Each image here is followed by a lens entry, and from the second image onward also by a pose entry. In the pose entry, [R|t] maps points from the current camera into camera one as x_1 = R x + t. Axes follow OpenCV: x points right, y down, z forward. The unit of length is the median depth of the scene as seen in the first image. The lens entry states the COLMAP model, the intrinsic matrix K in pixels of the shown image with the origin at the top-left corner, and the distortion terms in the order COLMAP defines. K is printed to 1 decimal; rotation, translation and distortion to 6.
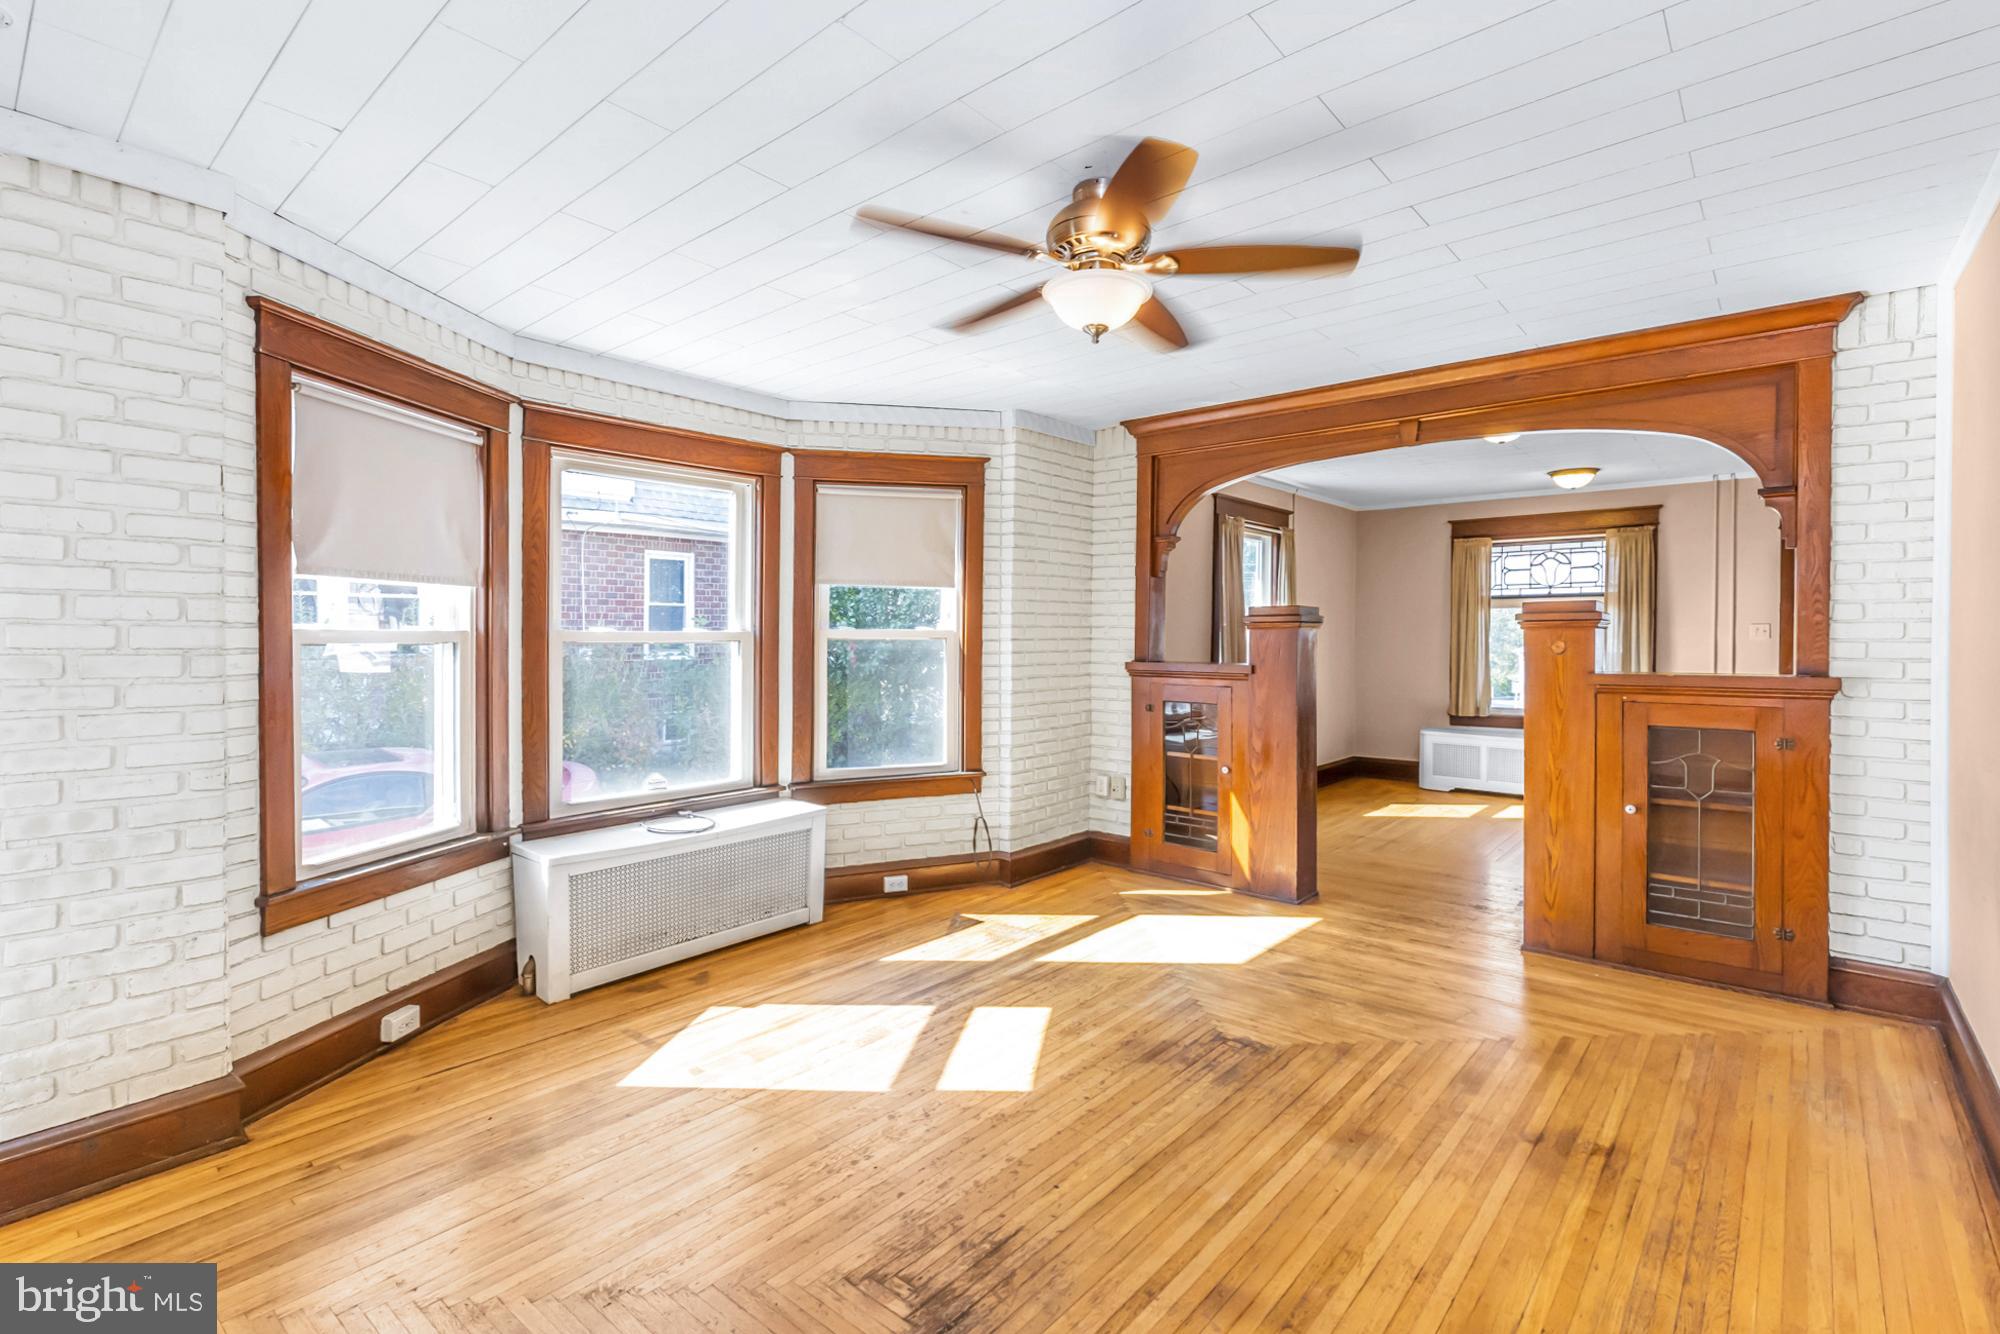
lens RADIAL K [[910.1, 0, 987.0], [0, 910.1, 673.5], [0, 0, 1]] dist [0.003551, 0.000286]
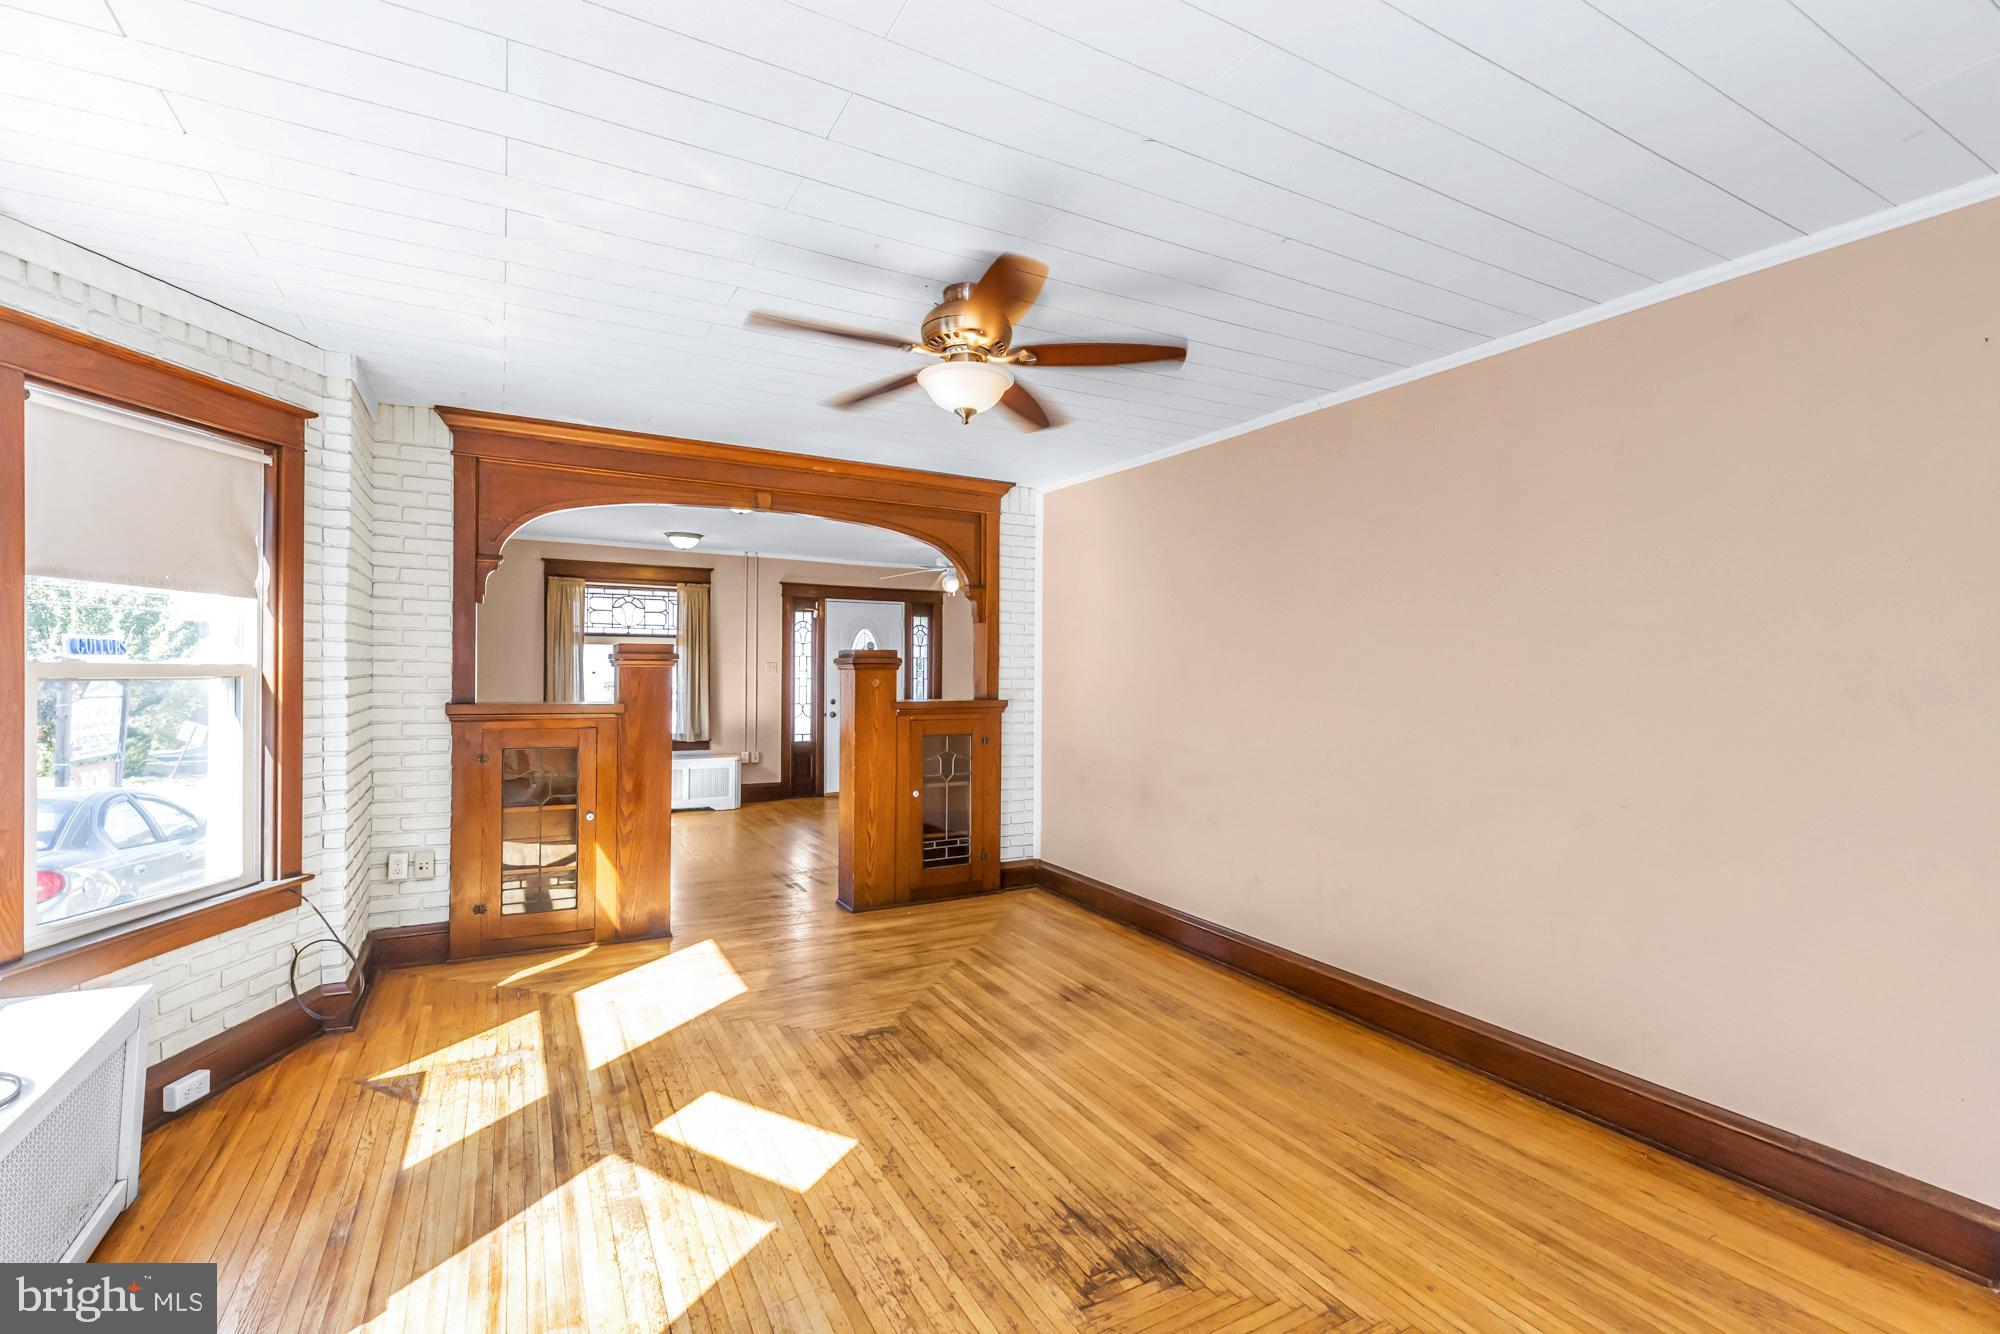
lens RADIAL K [[899.6, 0, 987.2], [0, 899.6, 687.9], [0, 0, 1]] dist [0.011119, -0.000092]
pose [[0.352100, -0.015318, 0.935837, -0.579717], [0.028457, 0.999579, 0.005655, -0.025135], [-0.935530, 0.024640, 0.352388, 0.365916]]
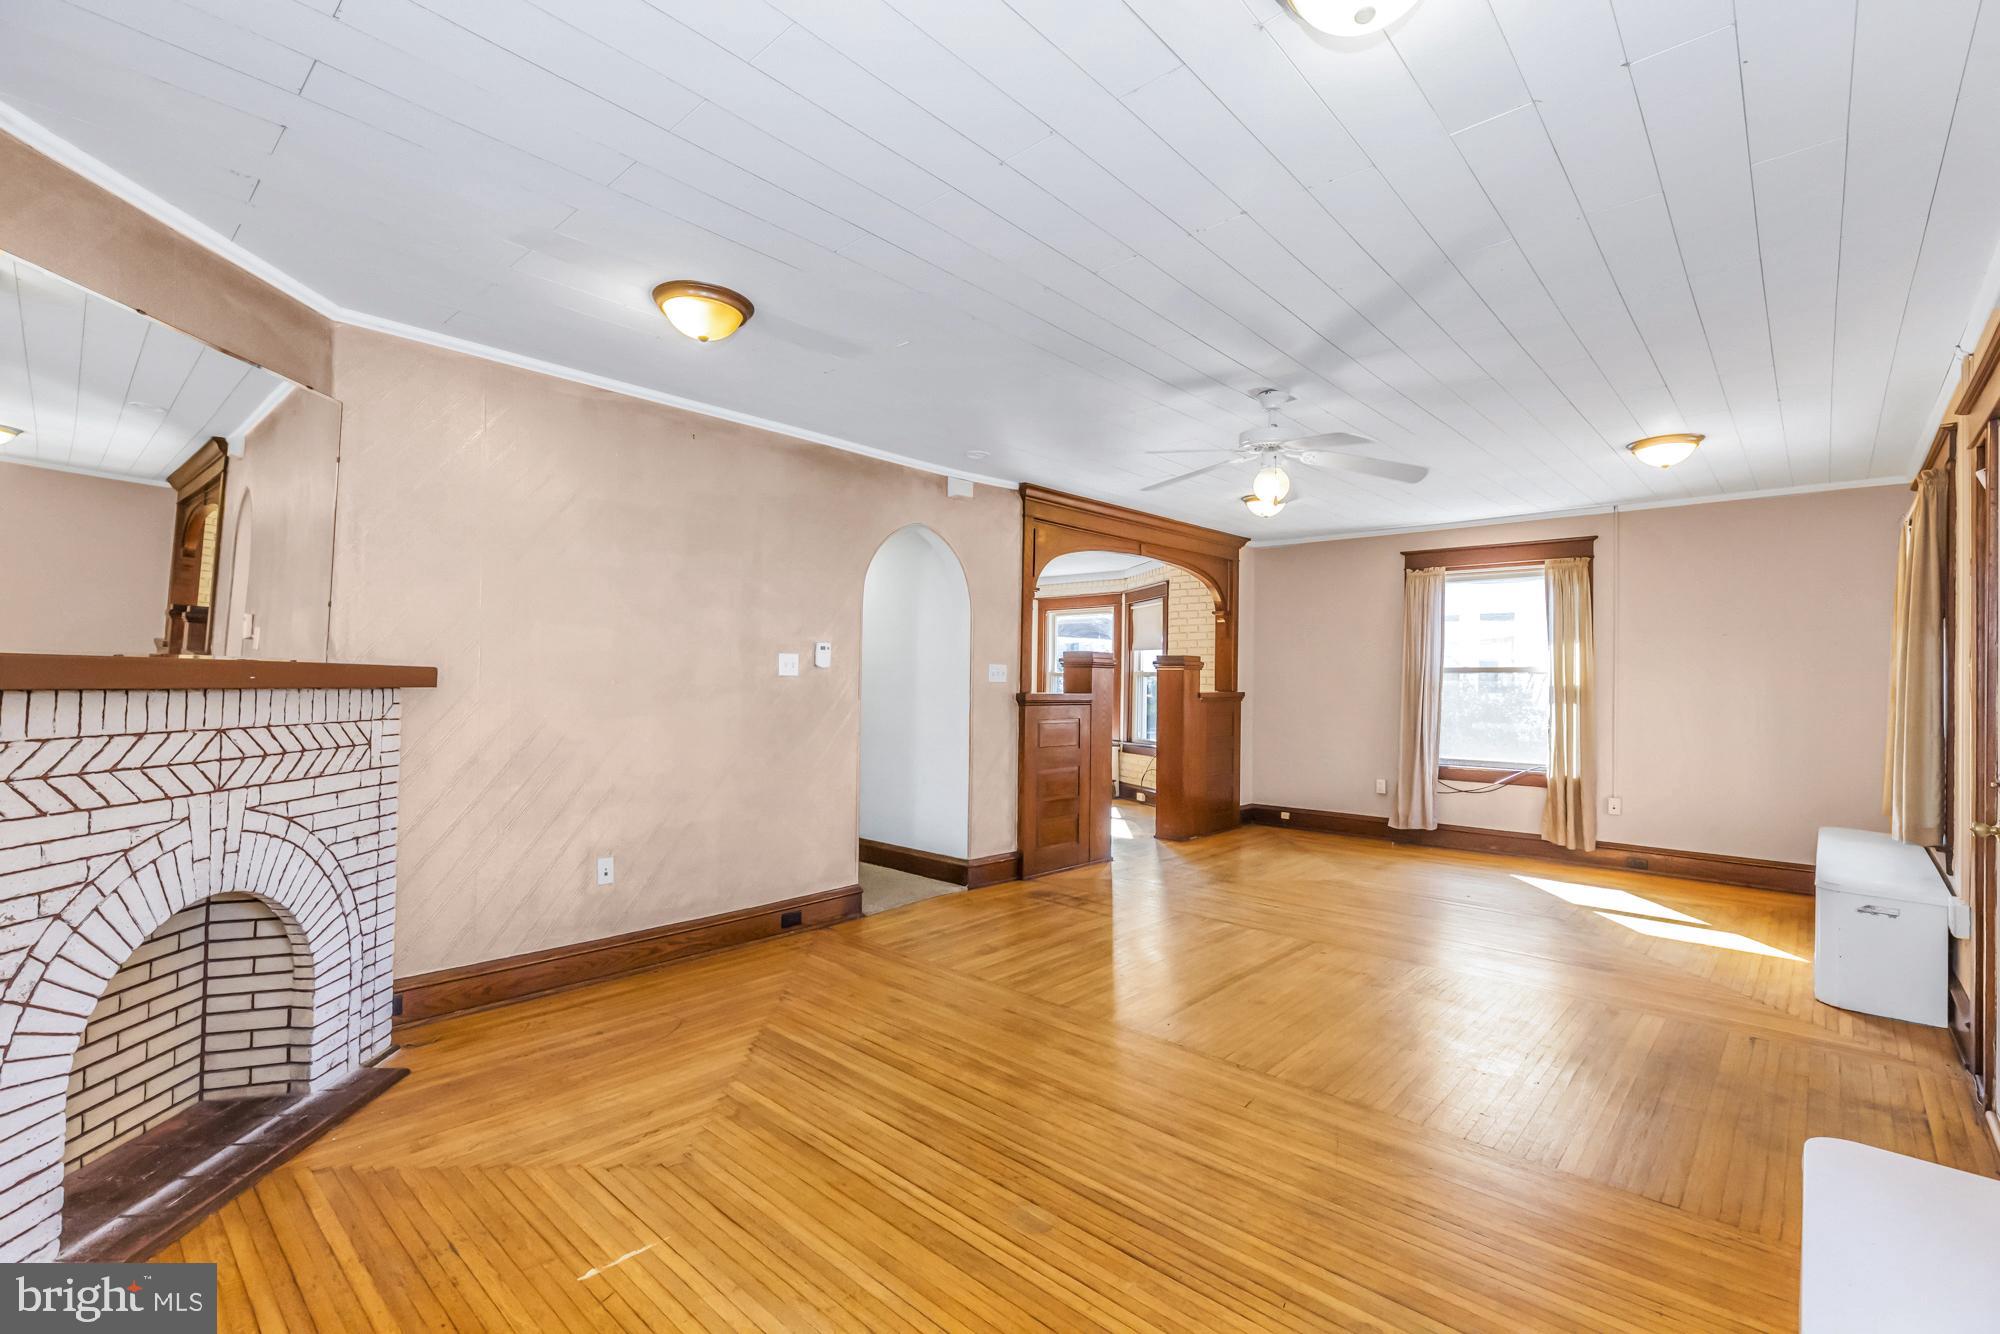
lens RADIAL K [[883.5, 0, 1000.0], [0, 883.5, 667.0], [0, 0, 1]] dist [-0.001189, -0.000129]
pose [[-0.029984, -0.011881, -0.999480, 2.343475], [-0.056388, 0.998357, -0.010176, -0.025295], [0.997959, 0.056054, -0.030604, 0.908637]]
